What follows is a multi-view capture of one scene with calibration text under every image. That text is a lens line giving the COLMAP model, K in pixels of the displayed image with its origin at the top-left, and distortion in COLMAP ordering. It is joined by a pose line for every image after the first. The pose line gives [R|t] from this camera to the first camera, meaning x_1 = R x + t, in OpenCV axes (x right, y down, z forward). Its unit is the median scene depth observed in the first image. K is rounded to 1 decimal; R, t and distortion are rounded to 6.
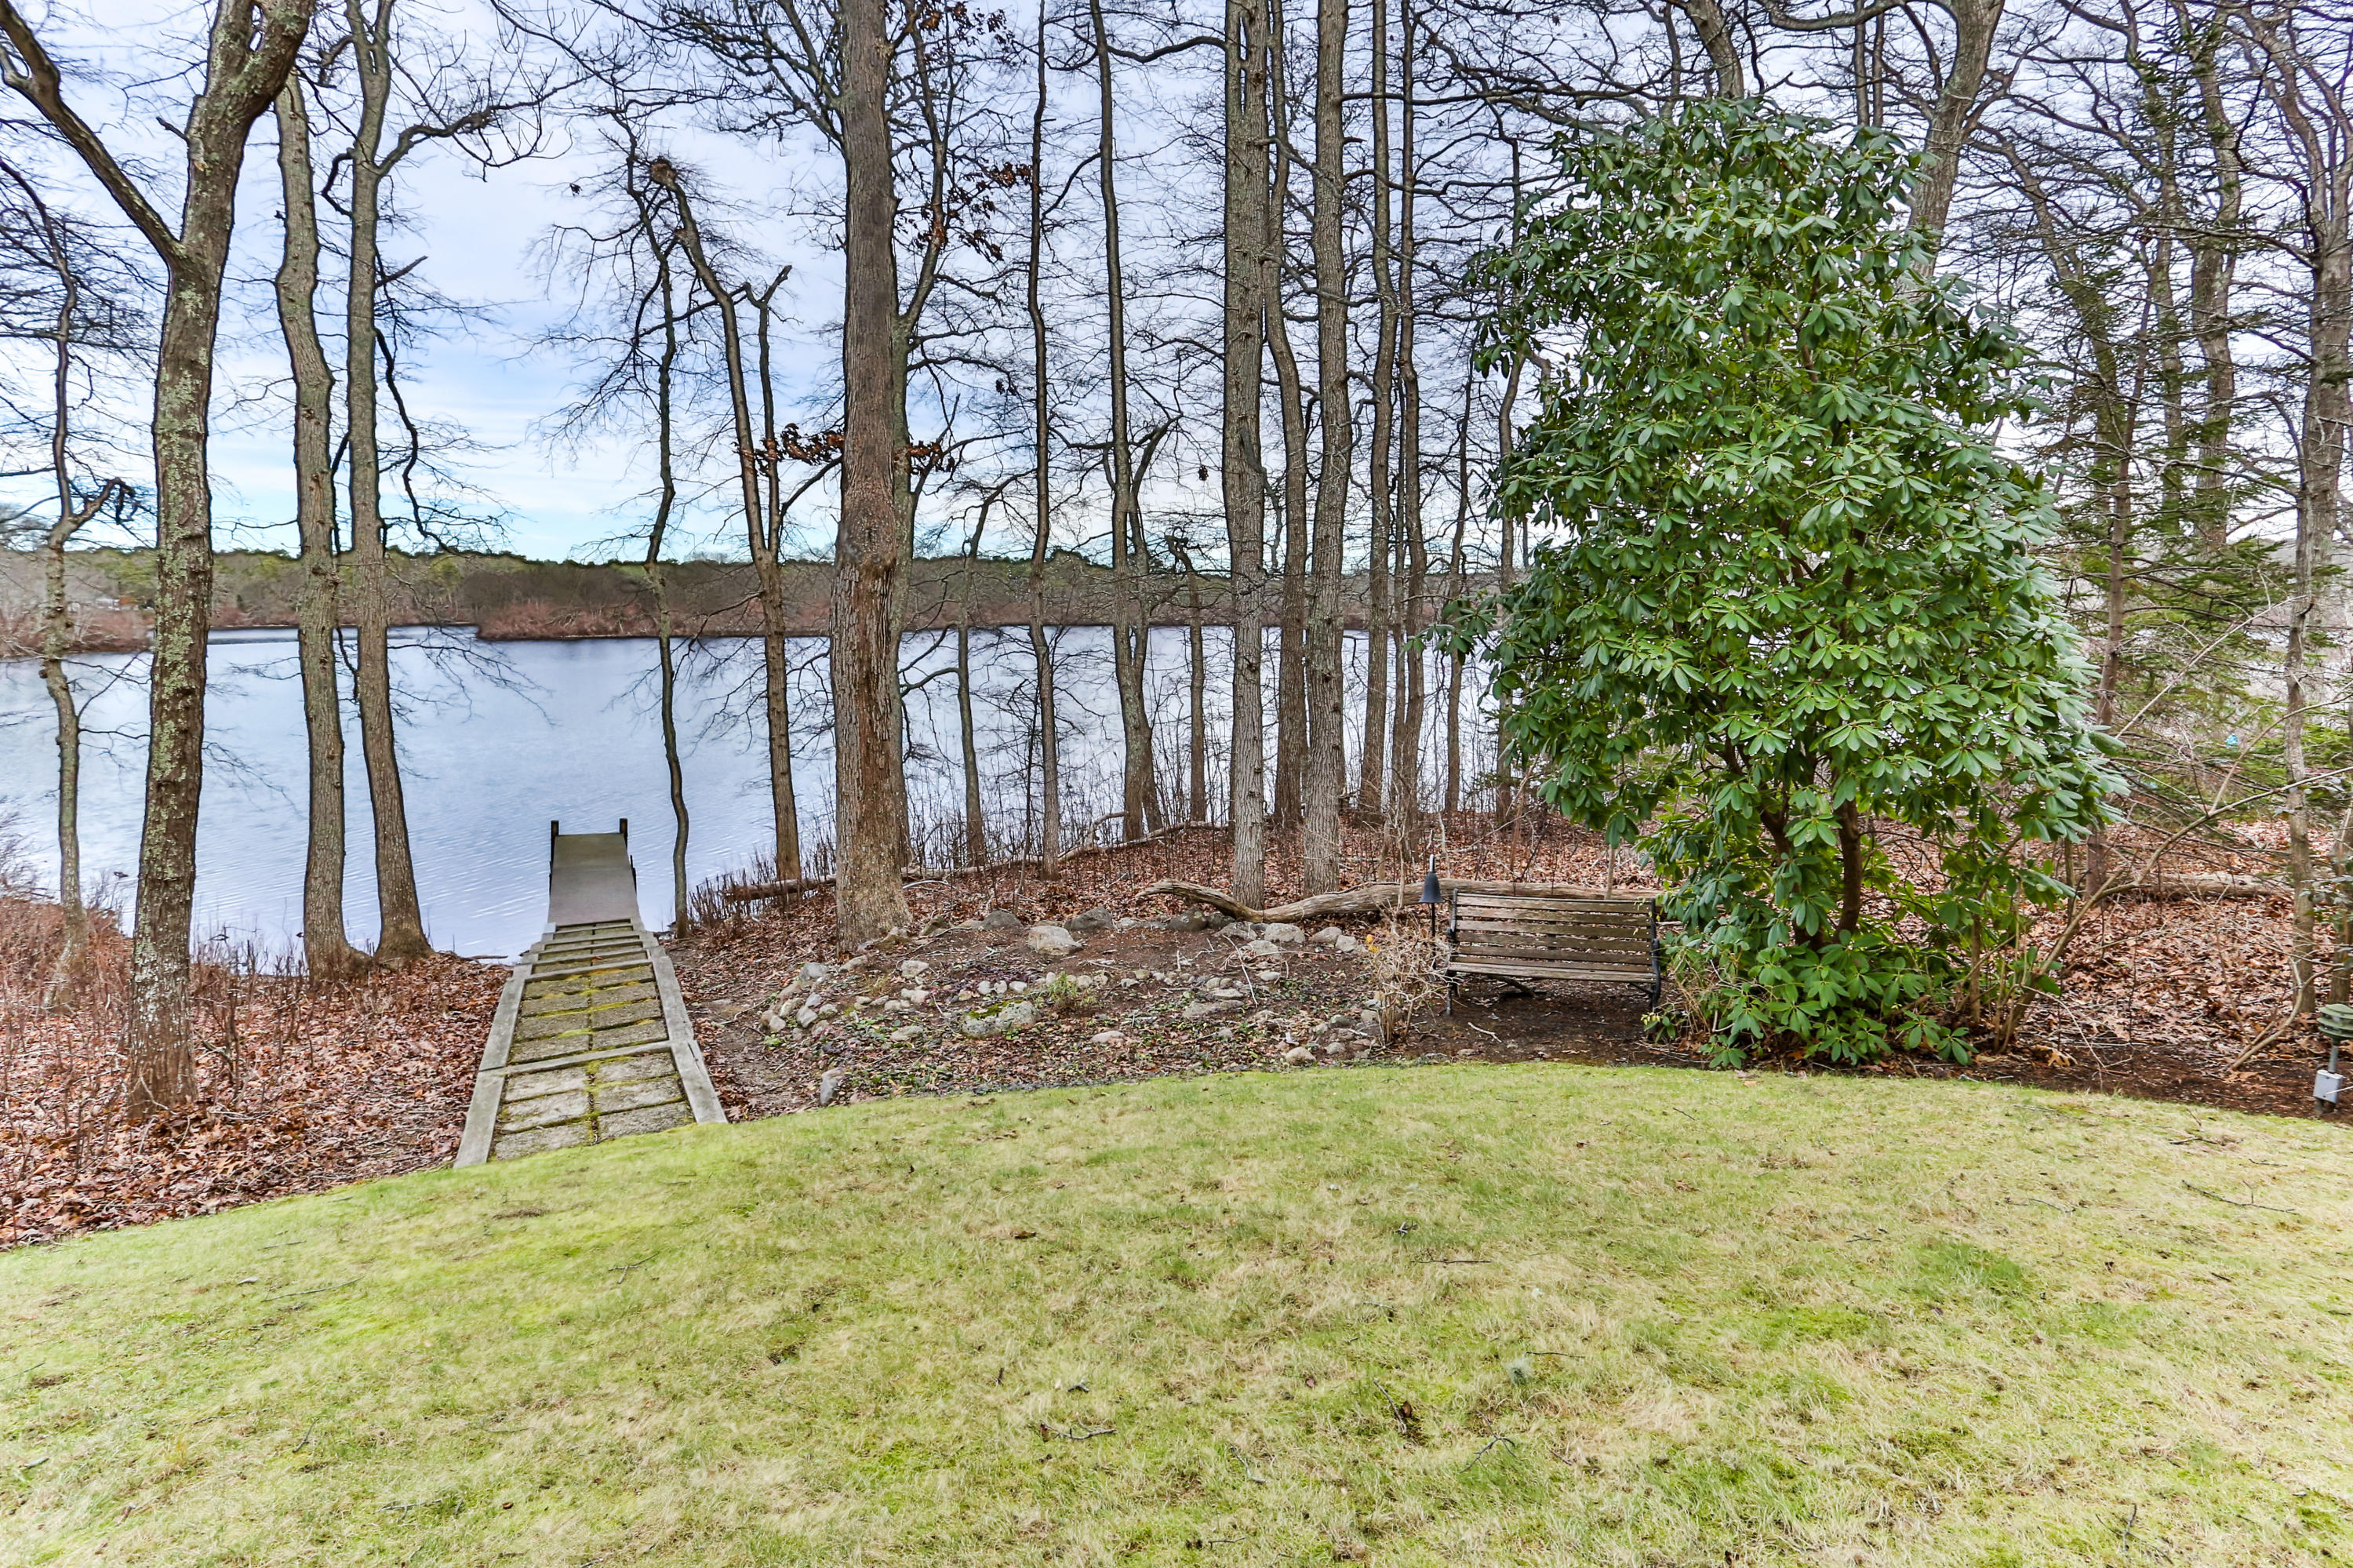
lens RADIAL K [[1225.1, 0, 1147.8], [0, 1225.1, 690.7], [0, 0, 1]] dist [-0.011941, 0.005086]
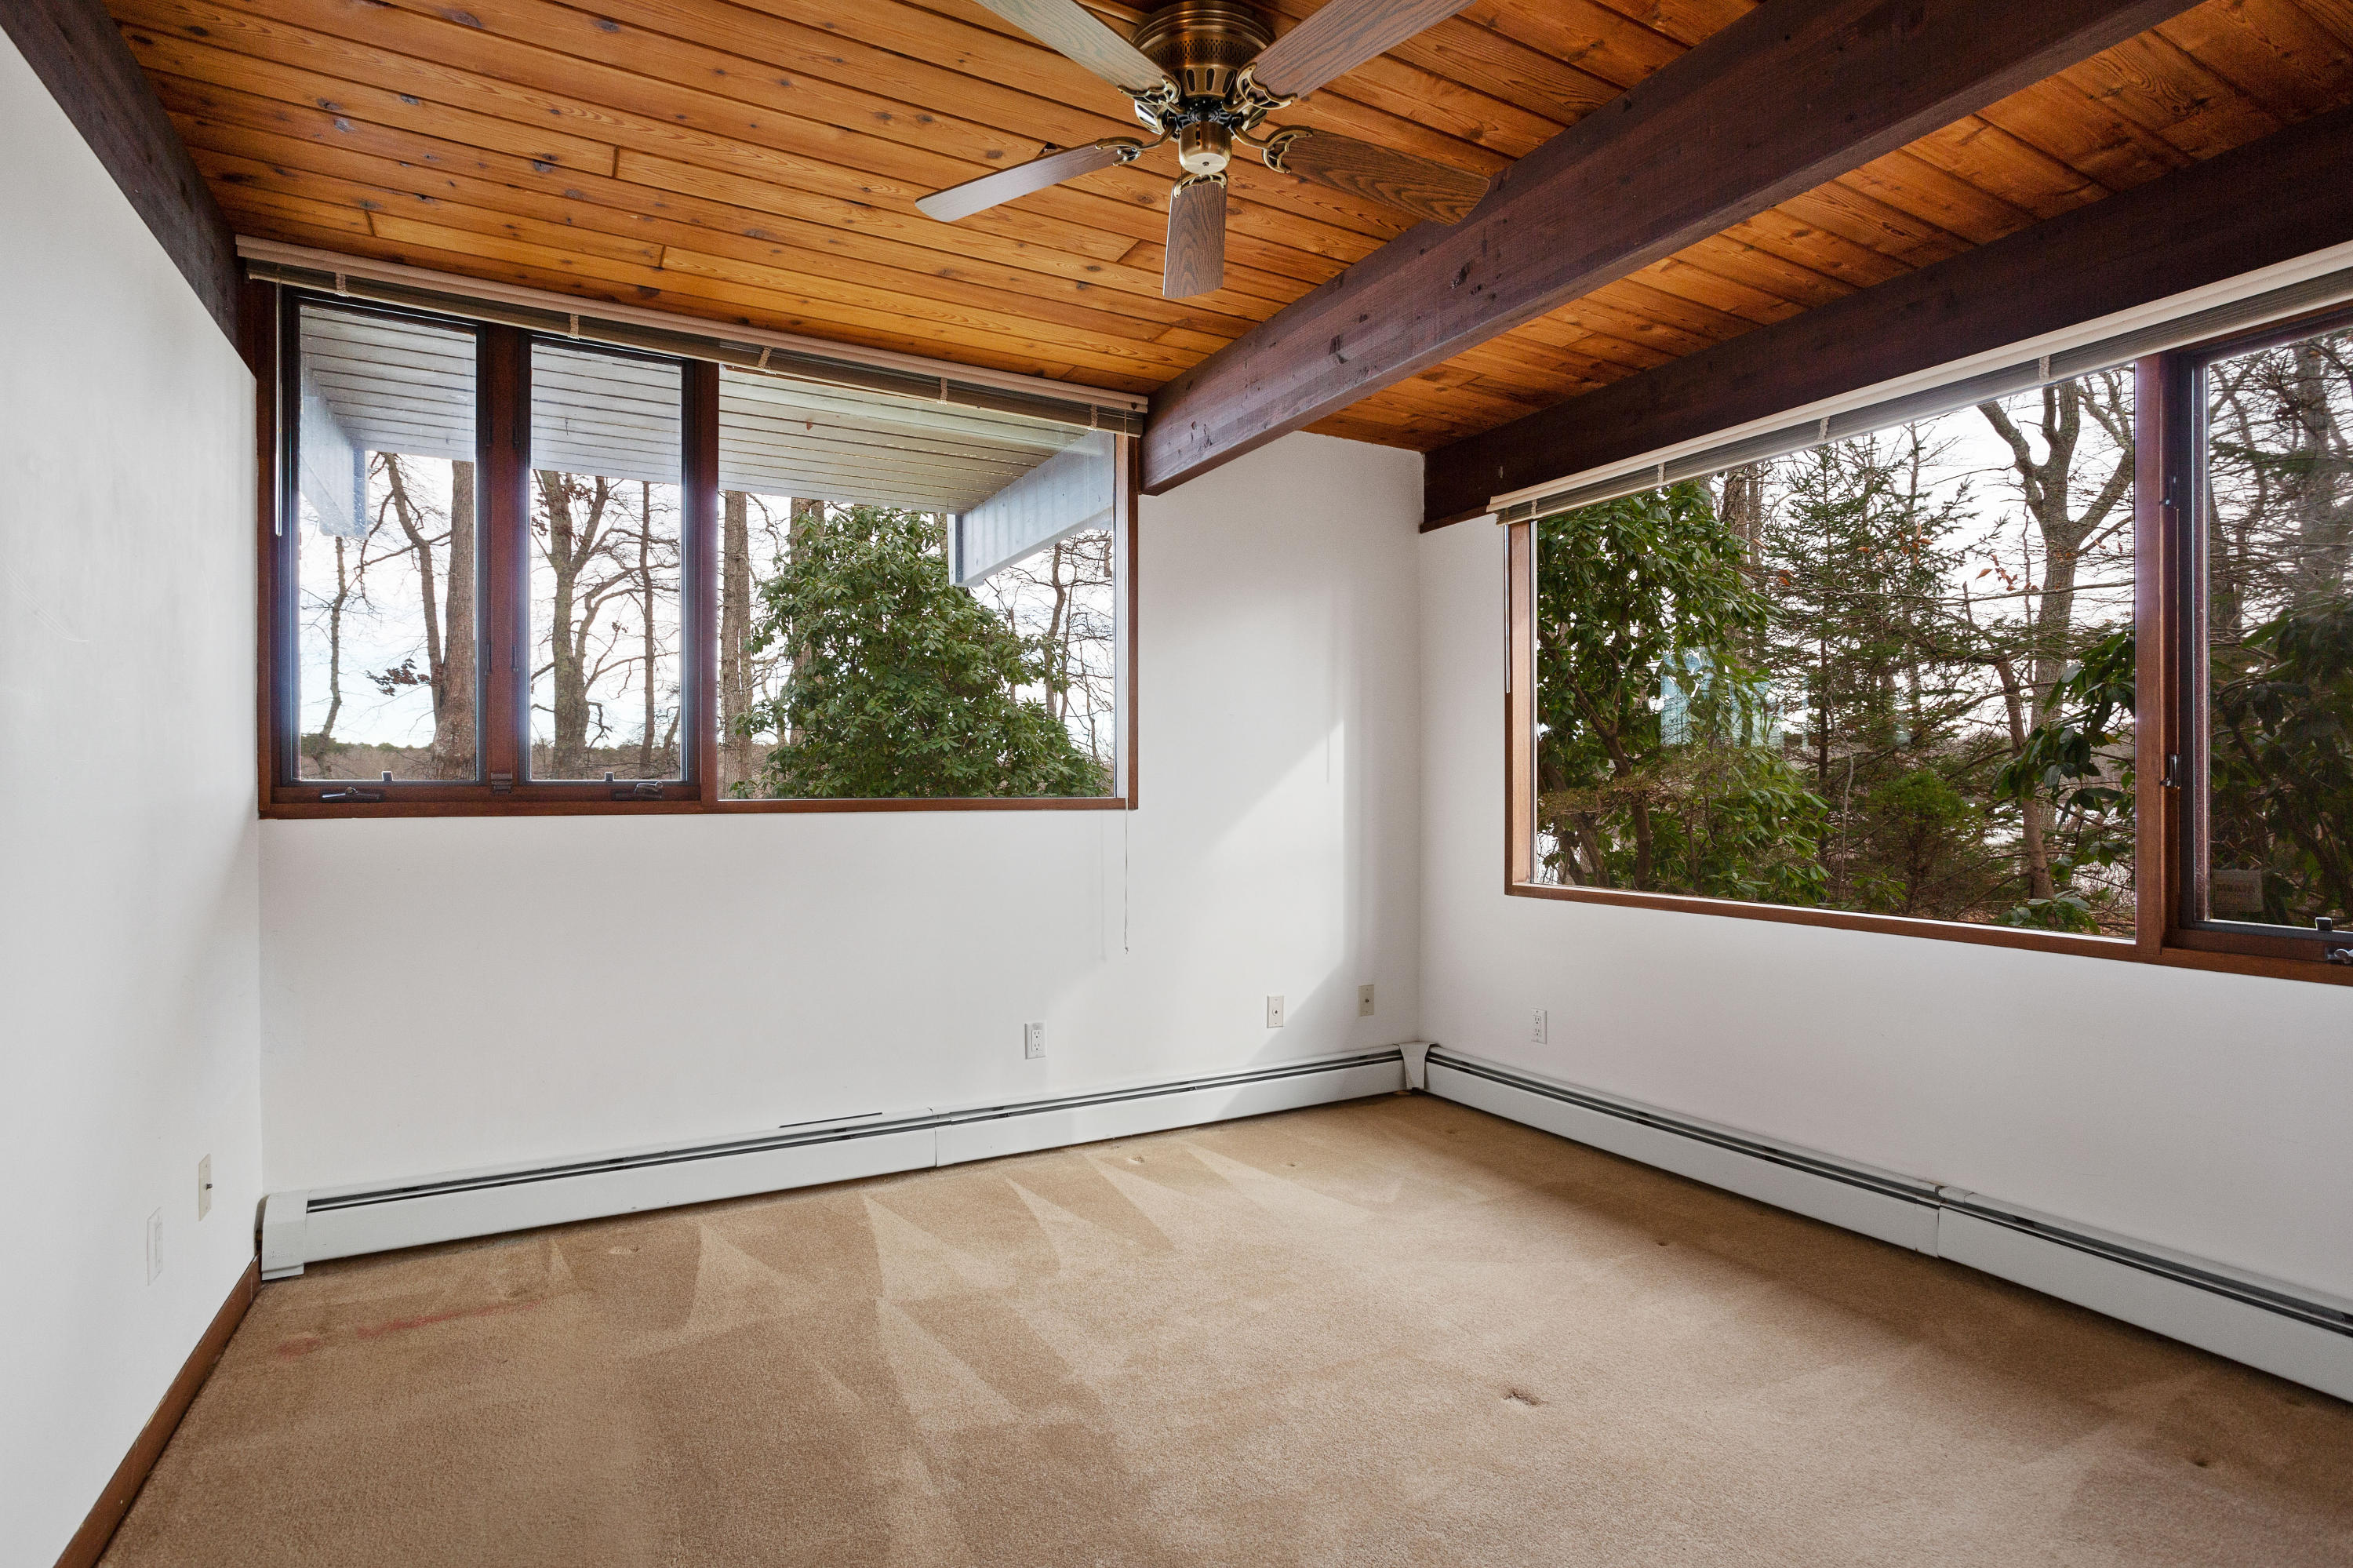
lens RADIAL K [[1134.2, 0, 1185.7], [0, 1134.2, 793.2], [0, 0, 1]] dist [-0.018497, 0.012371]
pose [[0.985008, -0.002664, 0.172489, 0.306214], [0.013810, 0.997890, -0.063447, 0.028311], [-0.171956, 0.064878, 0.982966, -0.357970]]
